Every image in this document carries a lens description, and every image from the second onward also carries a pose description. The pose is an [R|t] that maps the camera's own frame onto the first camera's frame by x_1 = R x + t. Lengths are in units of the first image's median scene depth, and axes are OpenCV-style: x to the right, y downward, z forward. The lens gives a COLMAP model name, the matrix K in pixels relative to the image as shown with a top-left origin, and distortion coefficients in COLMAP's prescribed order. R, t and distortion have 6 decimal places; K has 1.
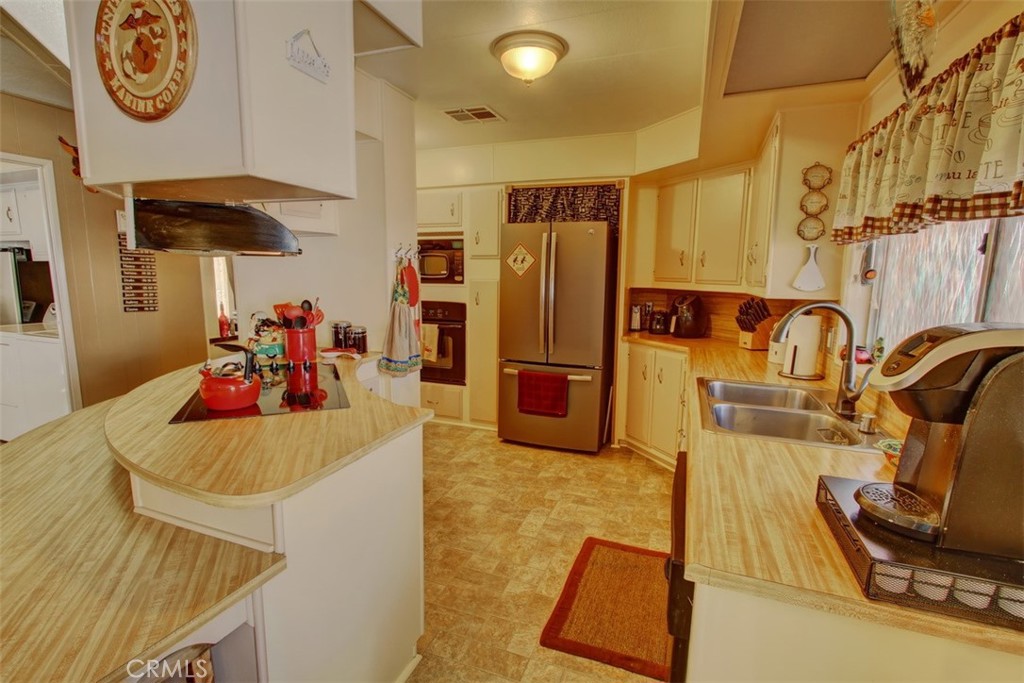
lens RADIAL K [[473.9, 0, 509.6], [0, 473.9, 344.5], [0, 0, 1]] dist [-0.011052, 0.000506]
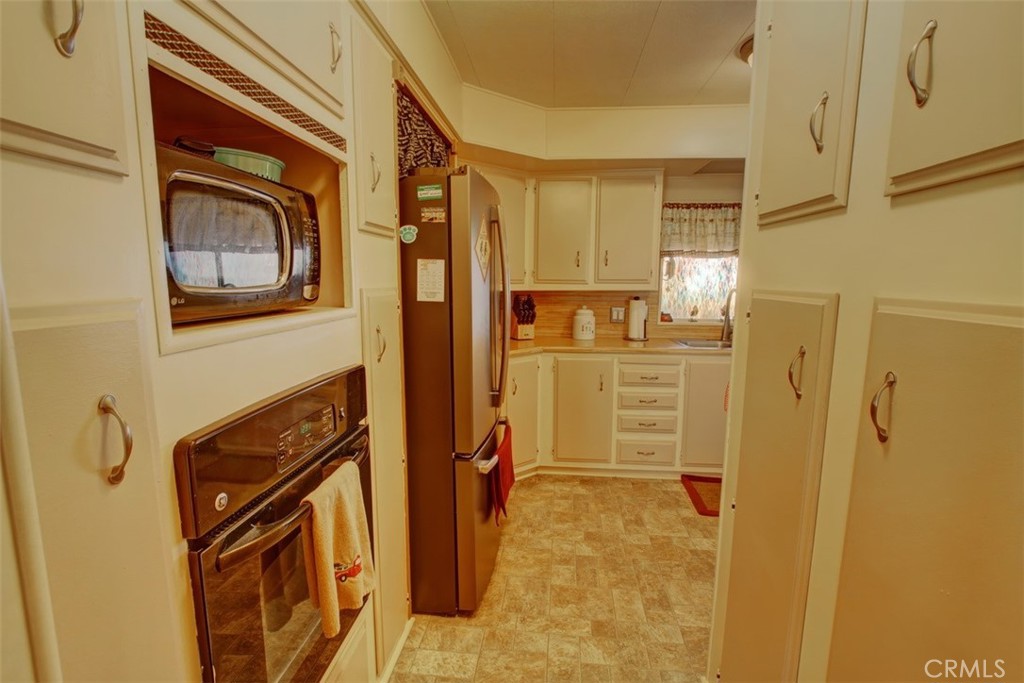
lens RADIAL K [[473.9, 0, 509.6], [0, 473.9, 344.5], [0, 0, 1]] dist [-0.011052, 0.000506]
pose [[-0.249018, -0.150932, 0.956666, -0.588686], [0.139616, 0.971870, 0.189673, -0.204696], [-0.958383, 0.180798, -0.220940, 1.311016]]
